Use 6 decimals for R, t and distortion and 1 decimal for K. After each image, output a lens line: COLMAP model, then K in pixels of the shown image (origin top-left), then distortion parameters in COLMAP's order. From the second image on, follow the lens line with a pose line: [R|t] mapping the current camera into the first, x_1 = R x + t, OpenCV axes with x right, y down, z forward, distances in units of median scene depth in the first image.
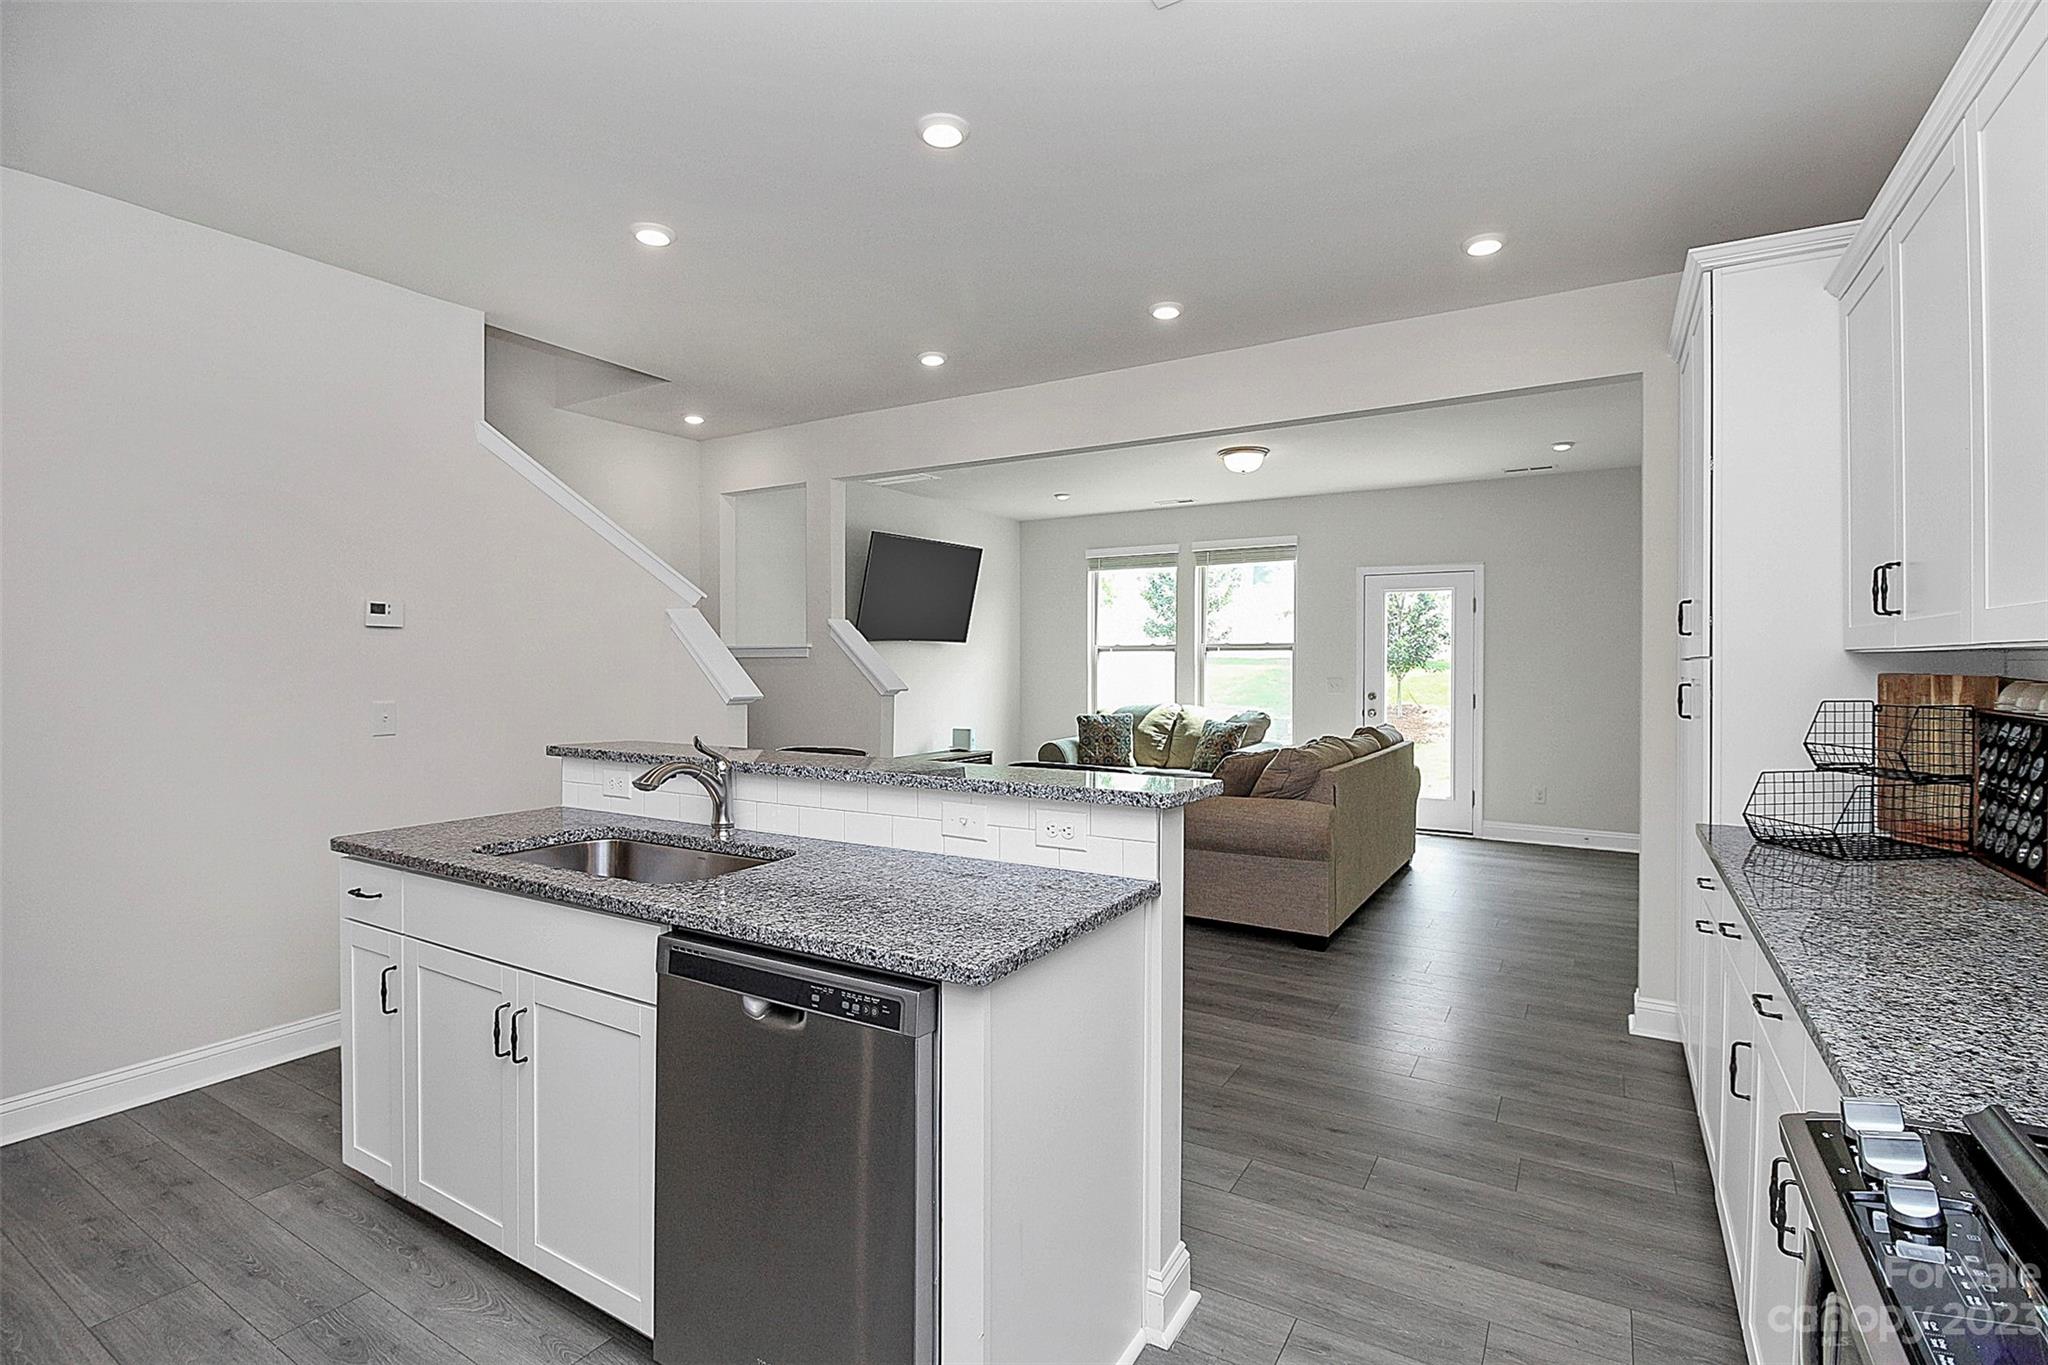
lens RADIAL K [[954.3, 0, 1020.9], [0, 954.3, 665.8], [0, 0, 1]] dist [-0.000038, -0.011541]
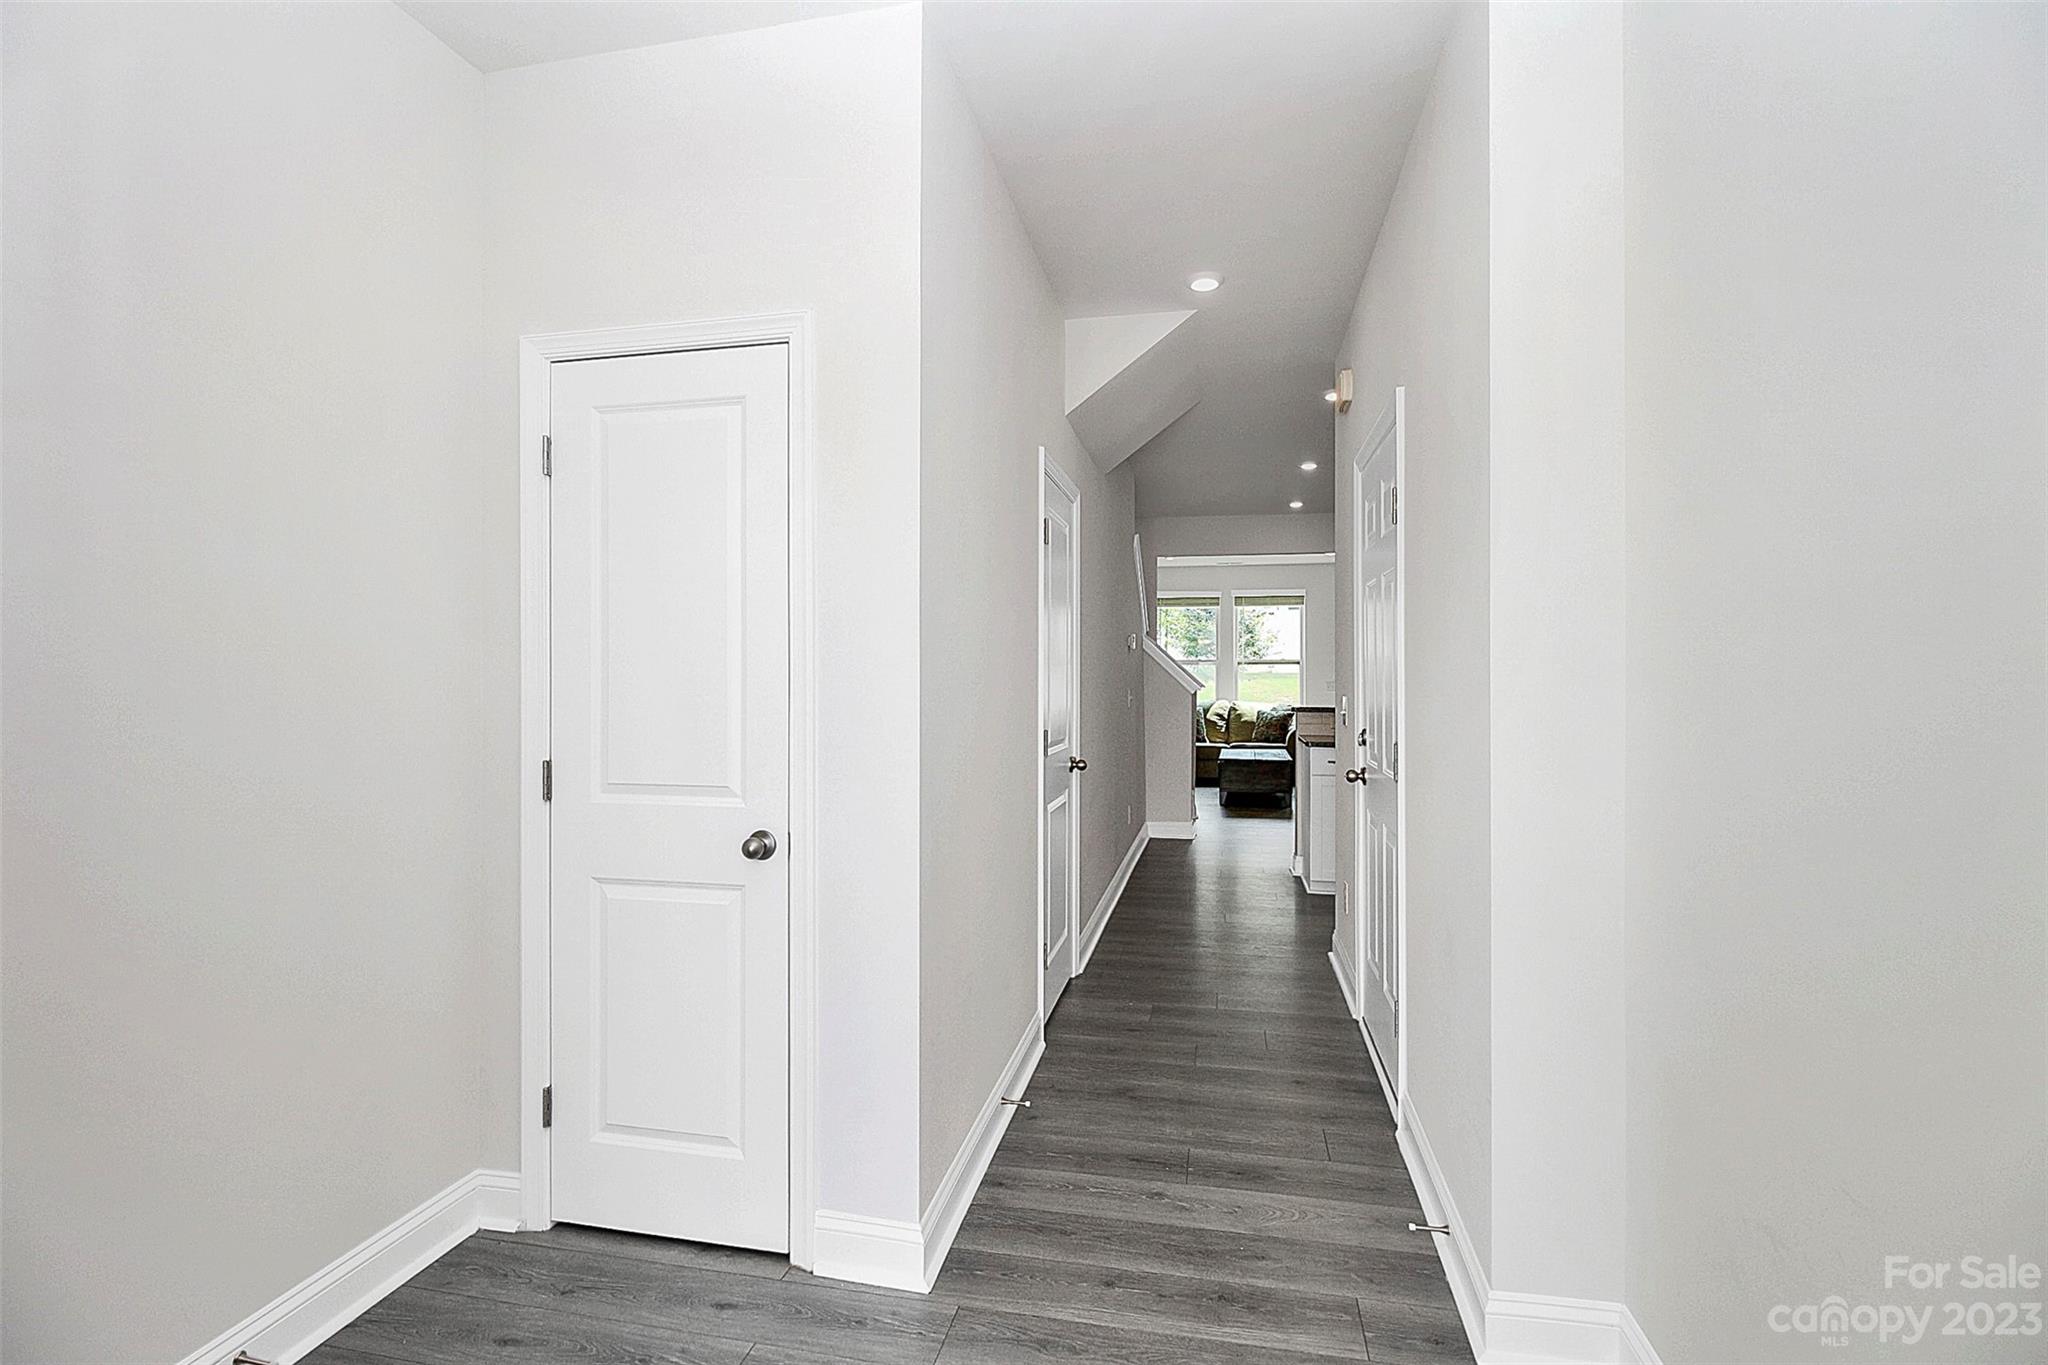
lens RADIAL K [[954.3, 0, 1020.9], [0, 954.3, 665.8], [0, 0, 1]] dist [-0.000038, -0.011541]
pose [[0.944871, 0.004845, 0.327408, -0.626069], [-0.000742, 0.999920, -0.012658, 0.005717], [-0.327443, 0.011717, 0.944798, -0.285589]]
